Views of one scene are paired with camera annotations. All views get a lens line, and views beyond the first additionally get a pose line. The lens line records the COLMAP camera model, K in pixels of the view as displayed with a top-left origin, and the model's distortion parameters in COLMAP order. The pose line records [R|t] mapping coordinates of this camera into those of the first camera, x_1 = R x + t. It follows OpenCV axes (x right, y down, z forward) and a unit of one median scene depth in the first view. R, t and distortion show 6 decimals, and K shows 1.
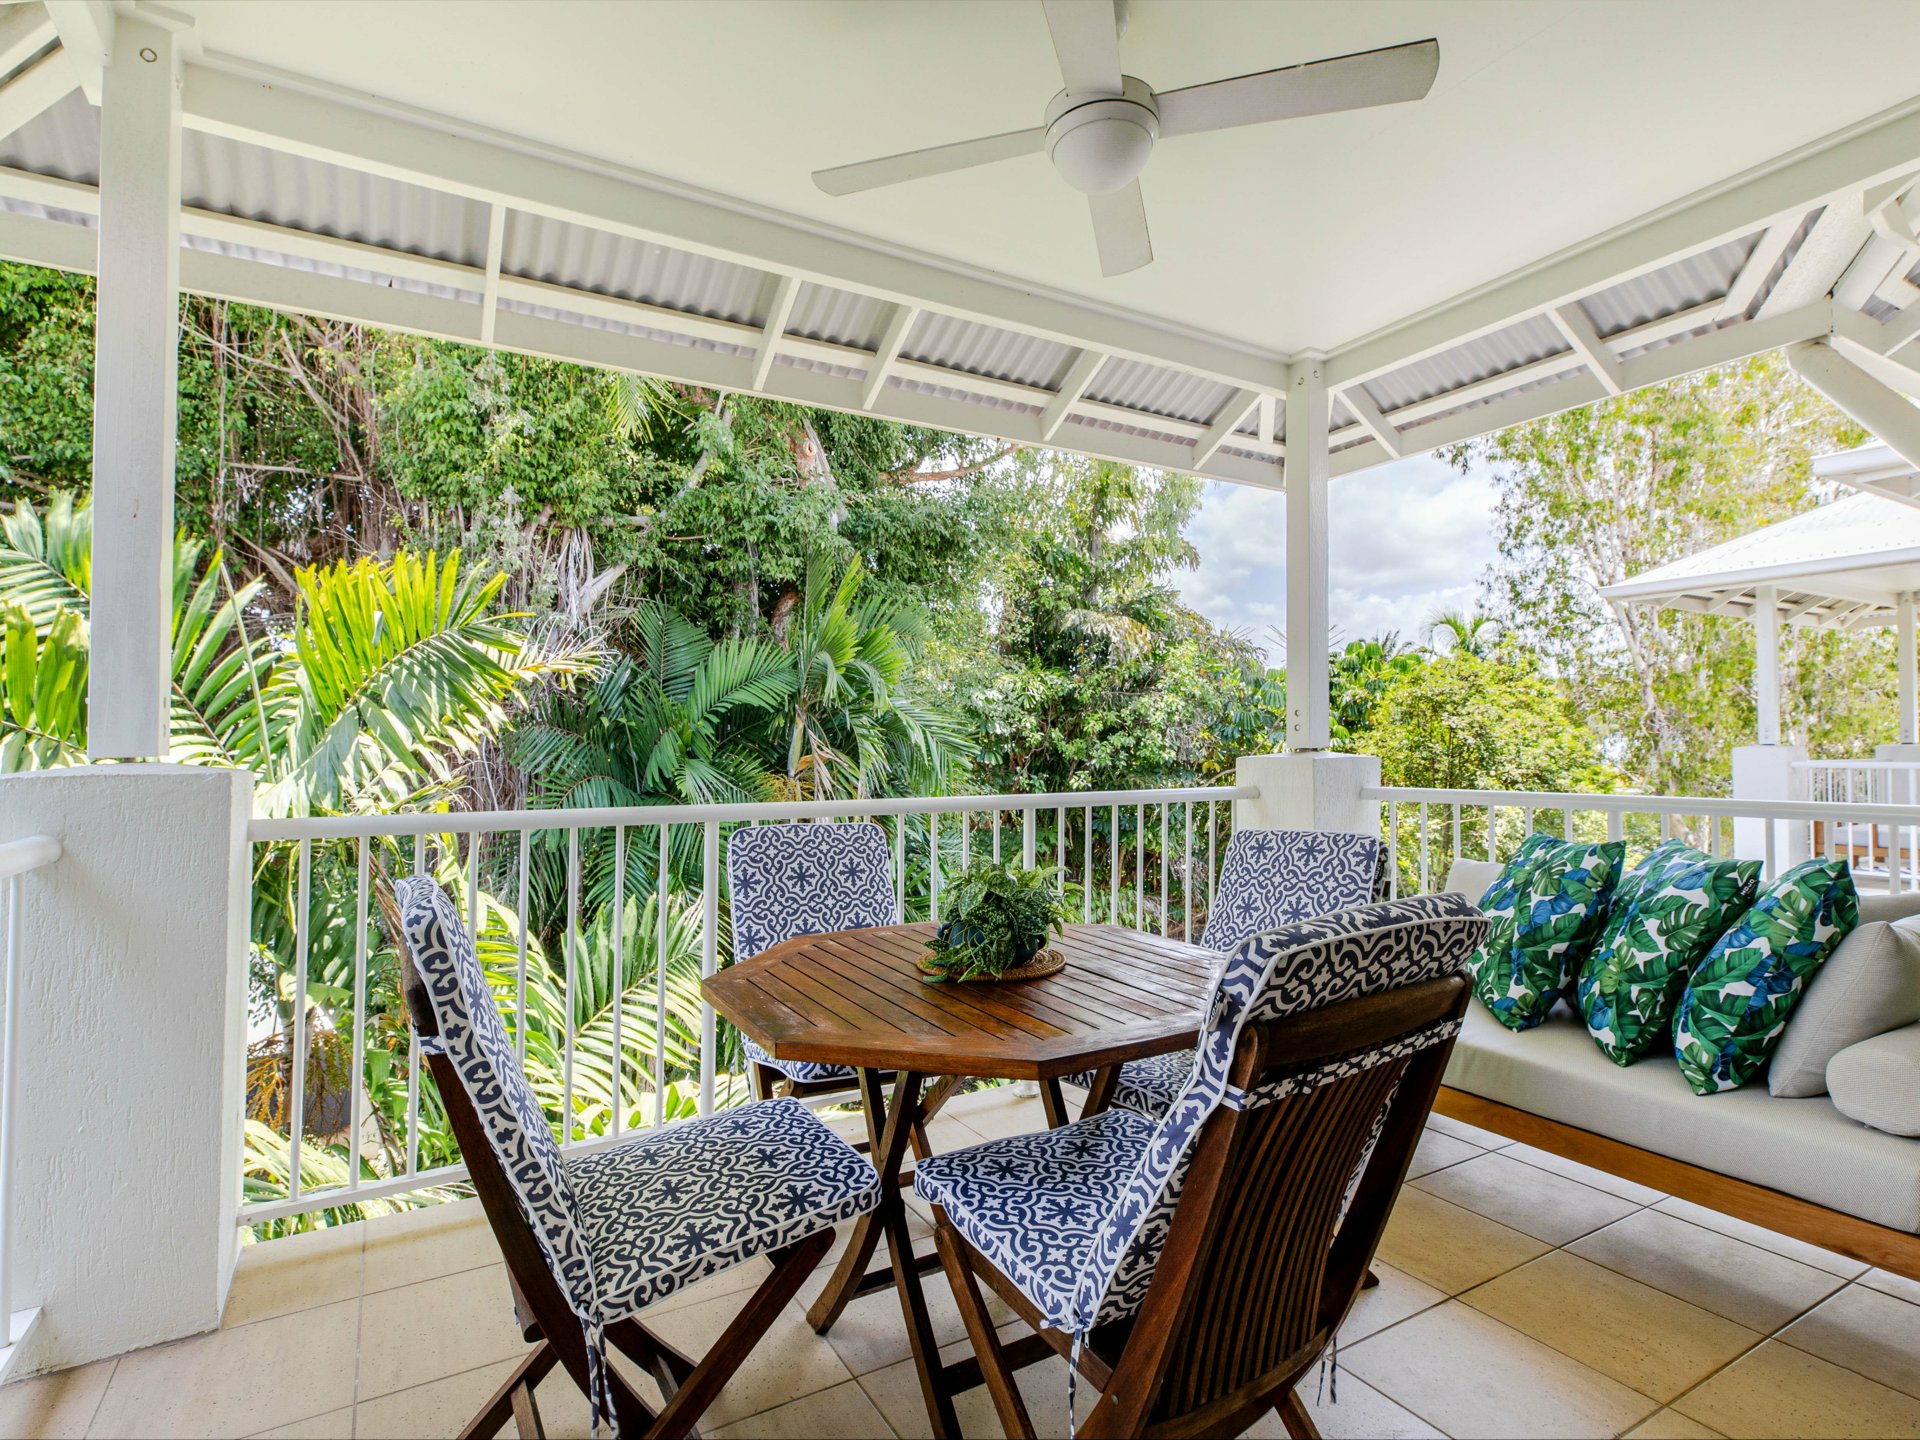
lens RADIAL K [[968.1, 0, 960.0], [0, 968.1, 720.0], [0, 0, 1]] dist [-0.000028, 0.000050]
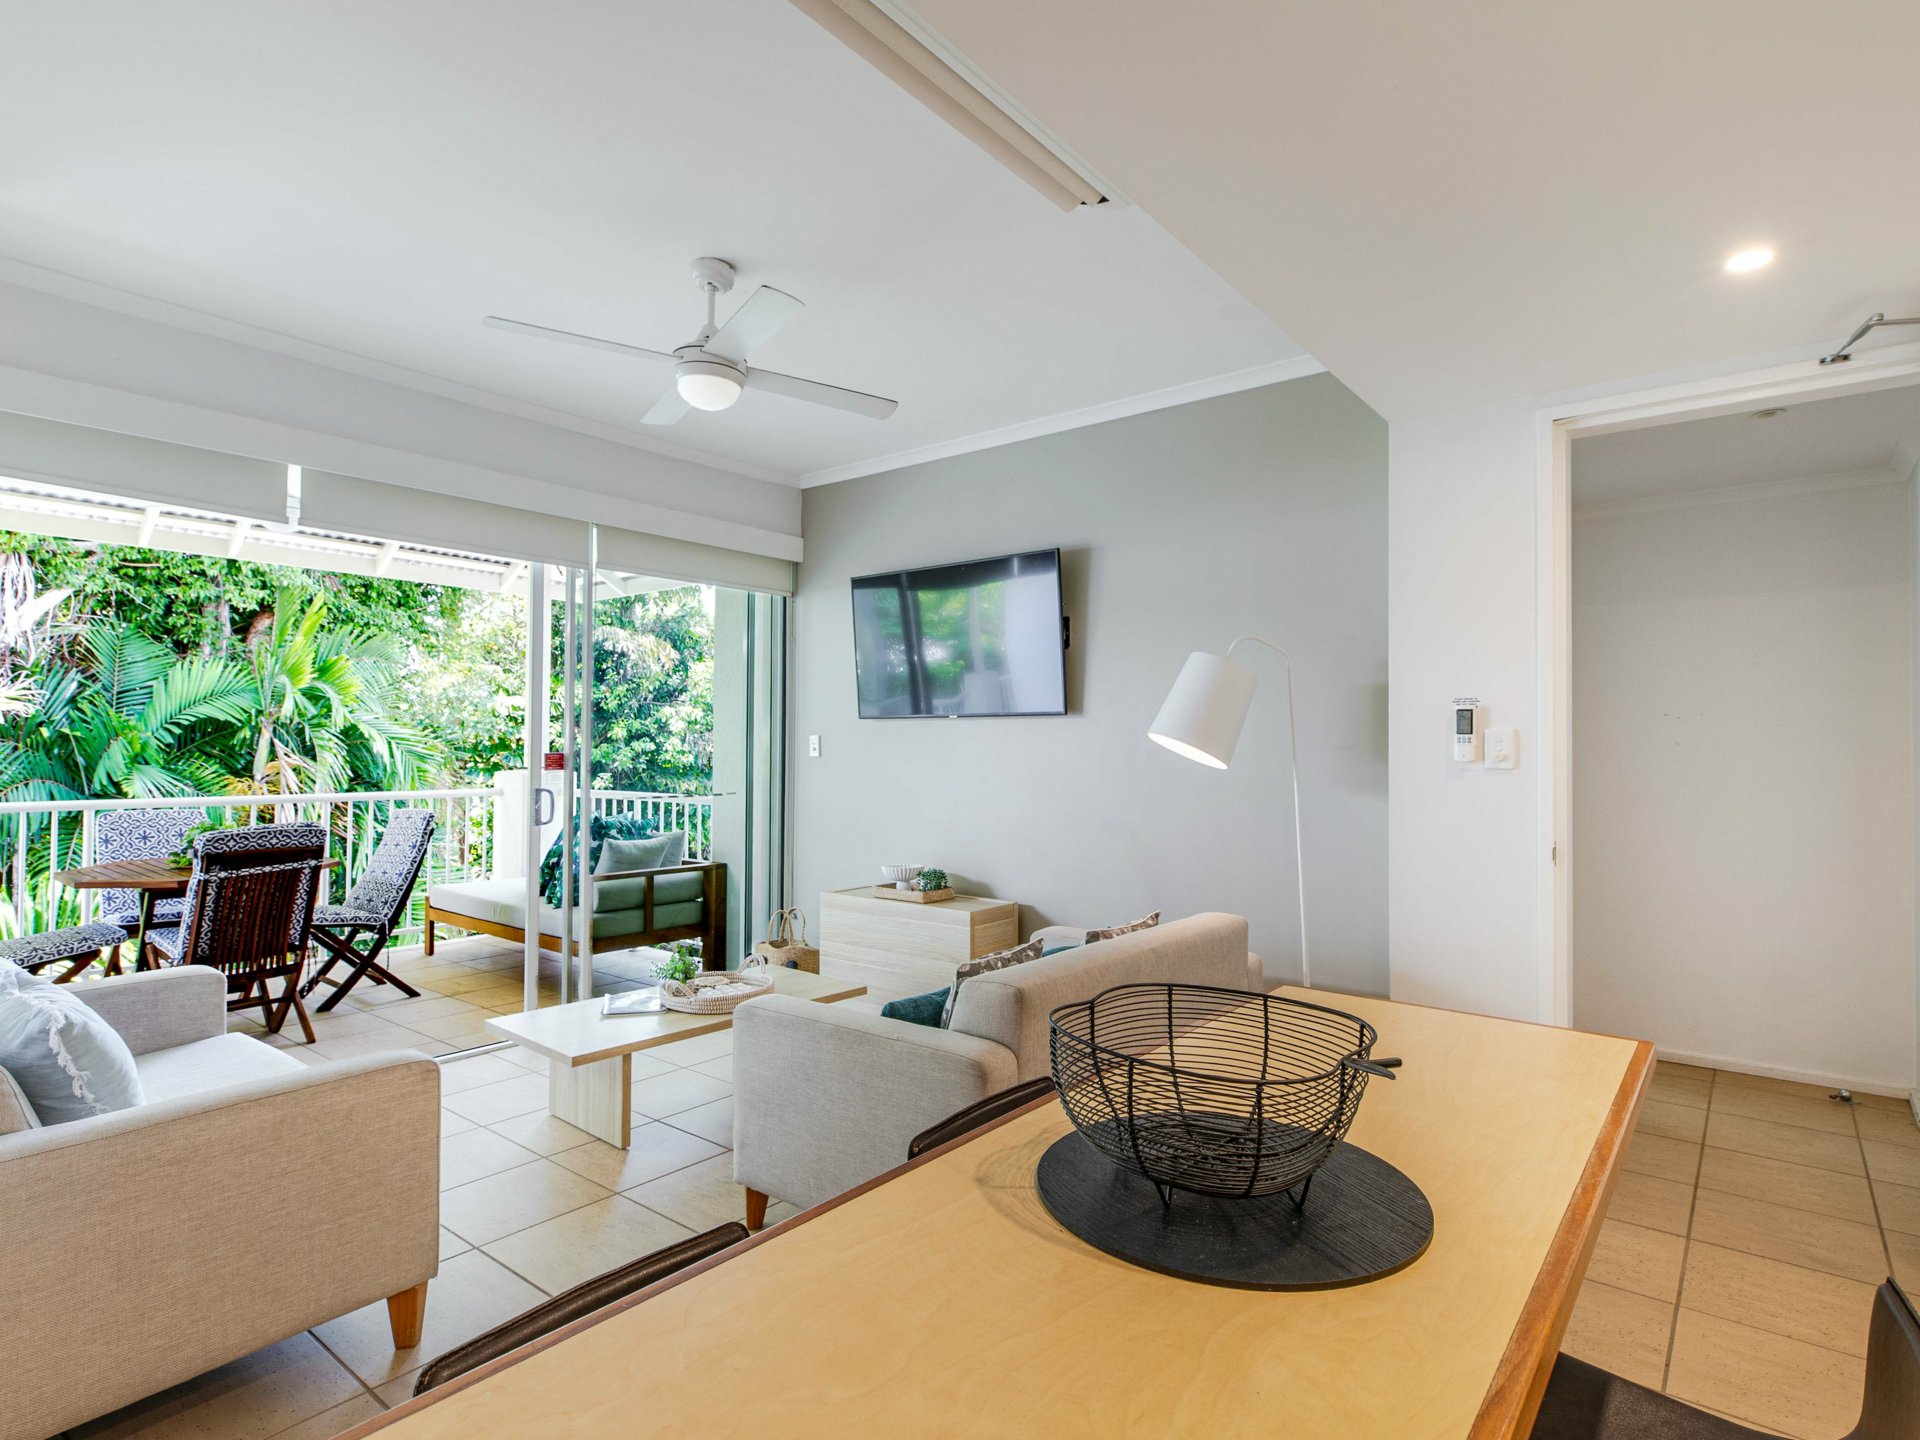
lens RADIAL K [[993.9, 0, 966.4], [0, 993.9, 734.5], [0, 0, 1]] dist [0.002167, 0.000680]
pose [[0.930746, 0.014782, 0.365367, 0.173359], [-0.021130, 0.999687, 0.013382, -0.028505], [-0.365055, -0.020176, 0.930767, -0.390910]]
